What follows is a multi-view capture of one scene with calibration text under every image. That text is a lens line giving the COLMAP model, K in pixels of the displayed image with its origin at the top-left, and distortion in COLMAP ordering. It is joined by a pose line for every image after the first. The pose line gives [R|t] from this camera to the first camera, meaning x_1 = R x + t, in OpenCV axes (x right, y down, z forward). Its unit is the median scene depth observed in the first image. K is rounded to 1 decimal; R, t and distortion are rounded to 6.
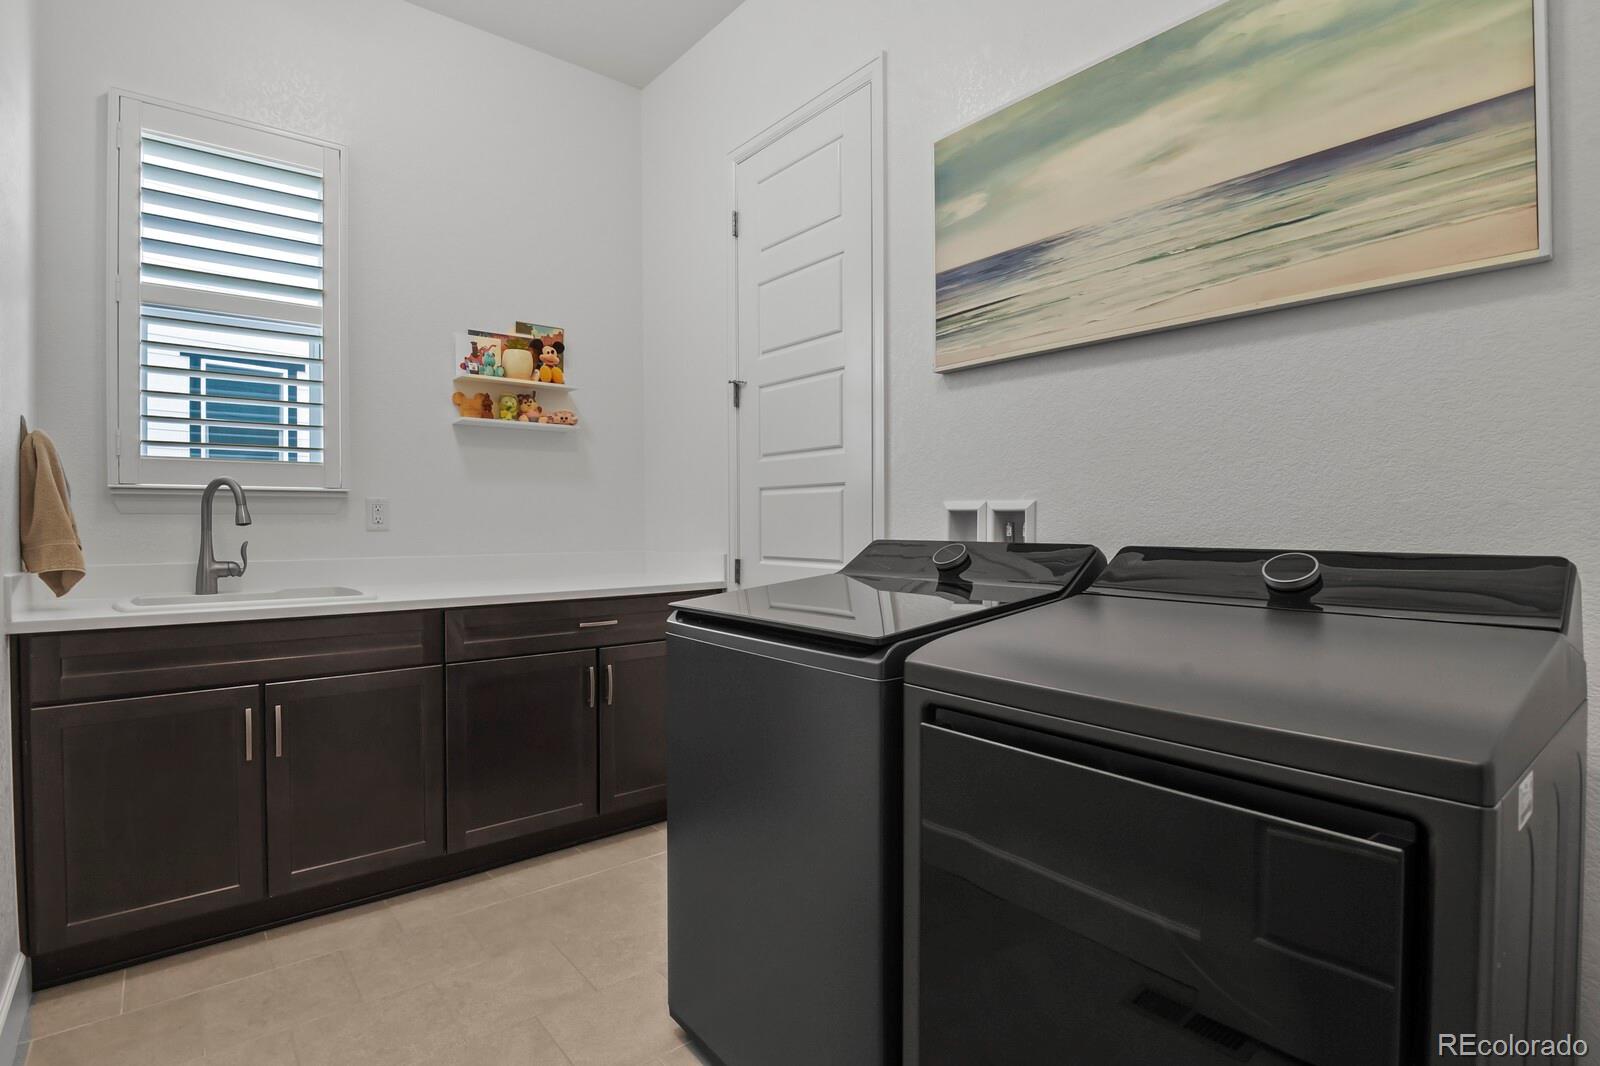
lens RADIAL K [[779.9, 0, 809.0], [0, 779.9, 526.9], [0, 0, 1]] dist [-0.007463, -0.007315]
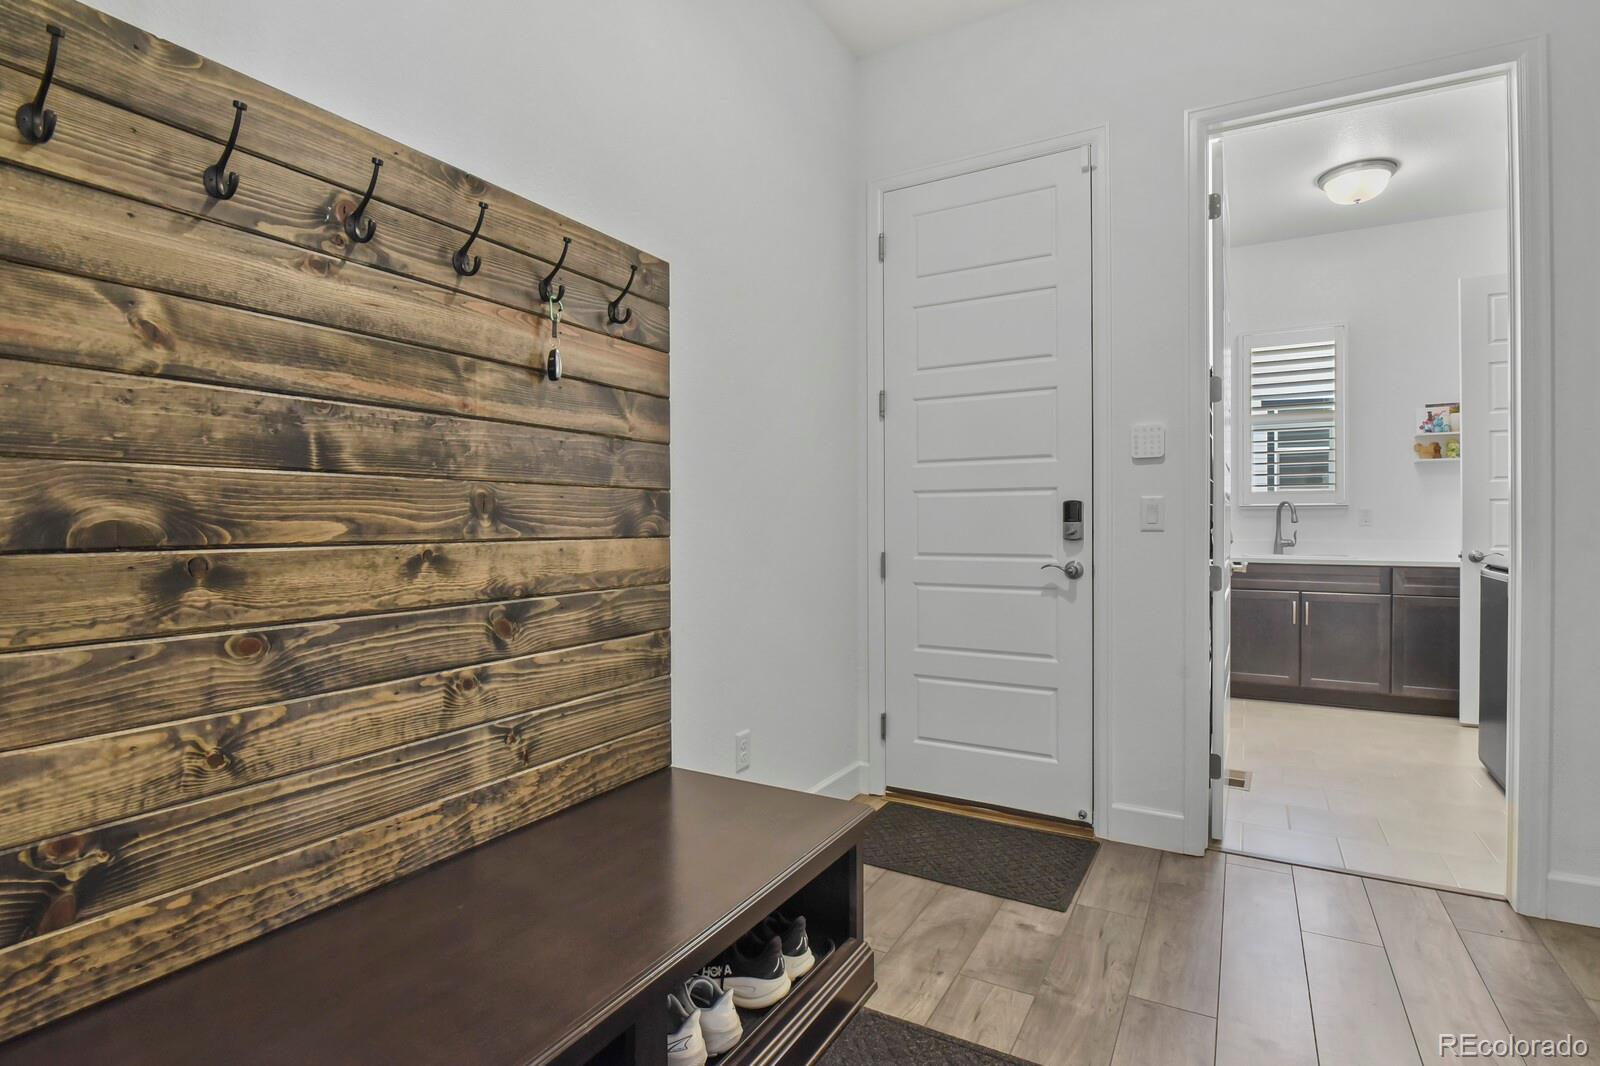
lens RADIAL K [[779.9, 0, 809.0], [0, 779.9, 526.9], [0, 0, 1]] dist [-0.007463, -0.007315]
pose [[0.358127, 0.008034, -0.933638, 0.766586], [-0.006500, 0.999960, 0.006112, 0.005837], [0.933650, 0.003880, 0.358165, -0.987059]]
